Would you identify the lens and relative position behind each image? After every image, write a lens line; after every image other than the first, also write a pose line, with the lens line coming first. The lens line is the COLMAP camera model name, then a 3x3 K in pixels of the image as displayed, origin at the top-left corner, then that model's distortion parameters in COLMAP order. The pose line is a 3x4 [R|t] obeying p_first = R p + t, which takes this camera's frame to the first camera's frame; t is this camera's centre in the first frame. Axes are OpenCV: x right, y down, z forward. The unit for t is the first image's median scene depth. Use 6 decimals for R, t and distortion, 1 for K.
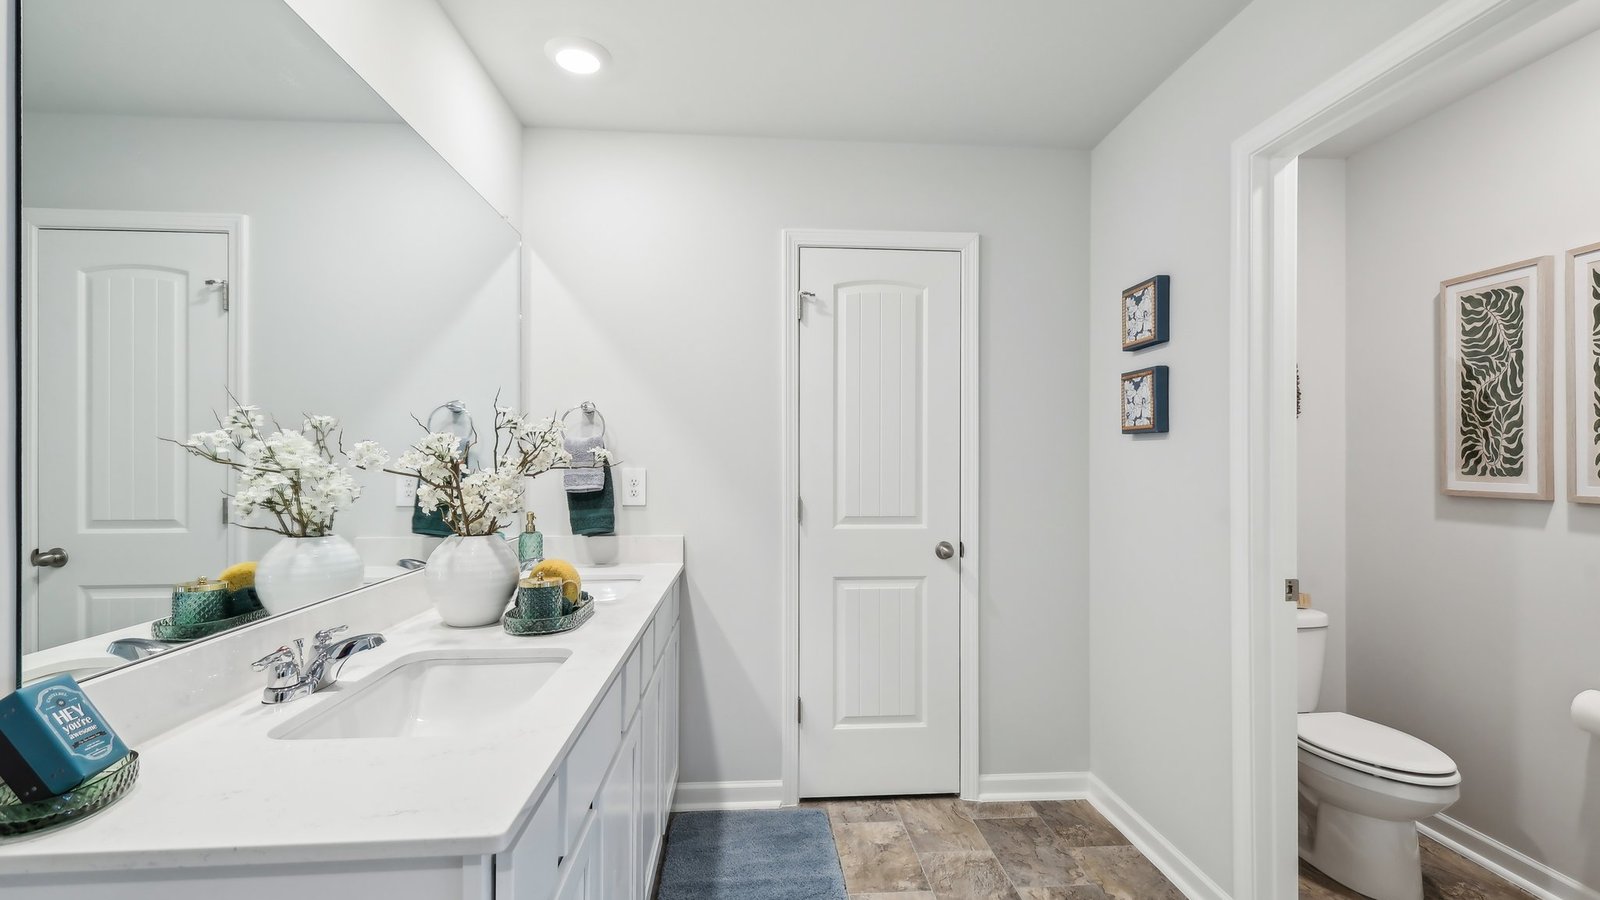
lens RADIAL K [[707.1, 0, 799.1], [0, 707.1, 457.1], [0, 0, 1]] dist [0.000945, 0.000608]
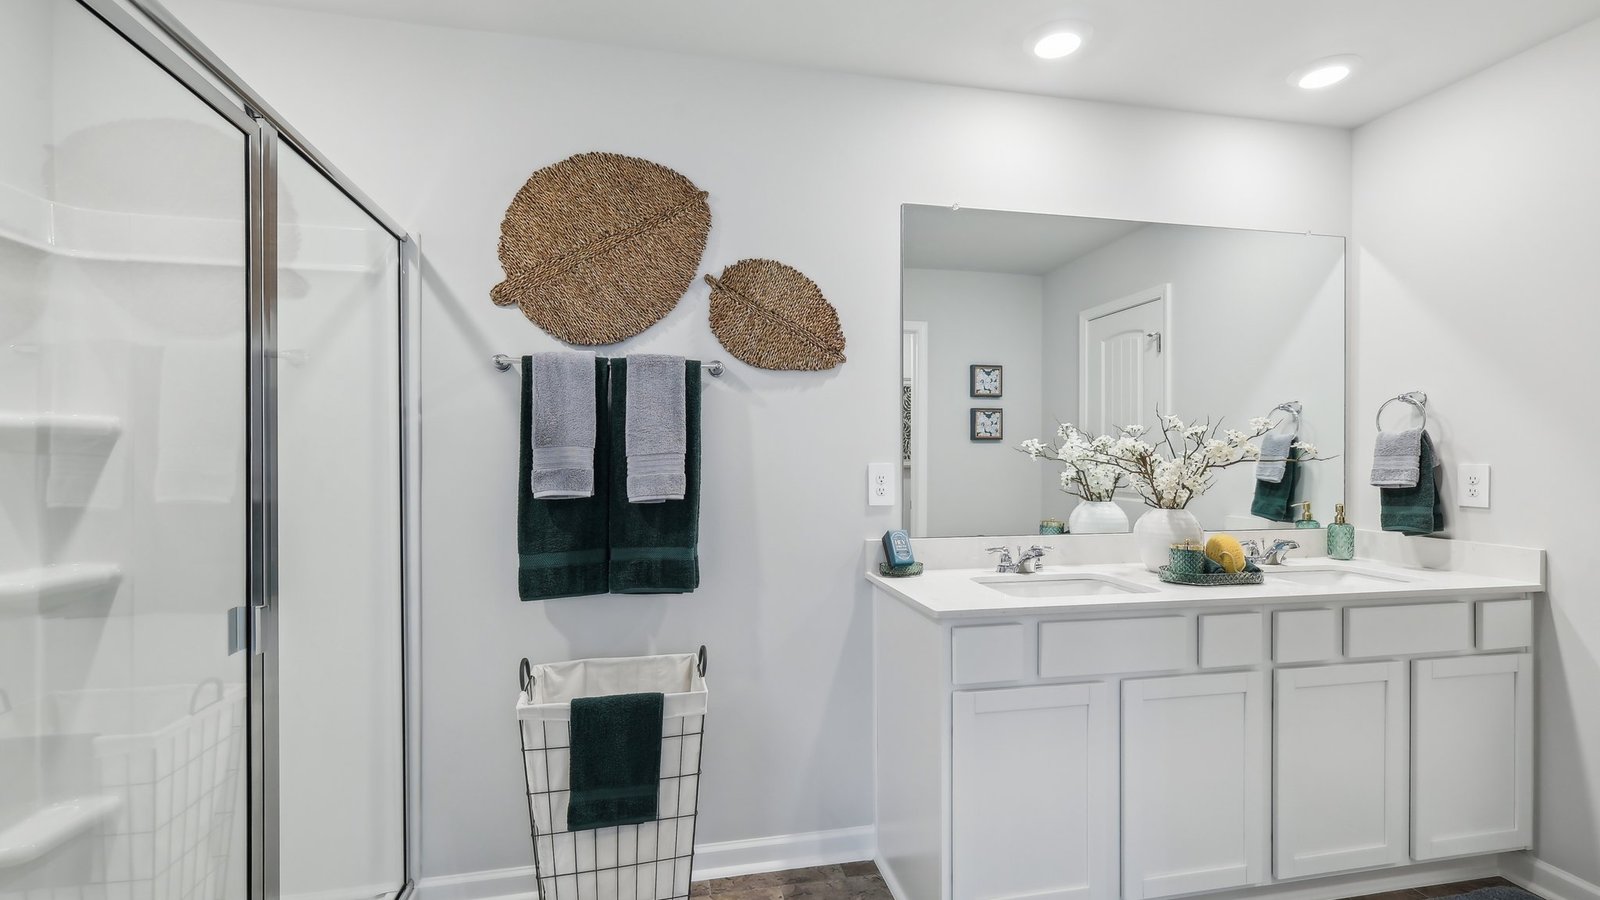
lens RADIAL K [[707.1, 0, 797.3], [0, 707.1, 454.8], [0, 0, 1]] dist [0.000945, 0.000608]
pose [[0.129501, 0.000648, -0.991579, 0.543342], [0.002992, 0.999995, 0.001044, 0.001161], [0.991575, -0.003102, 0.129498, 0.068713]]
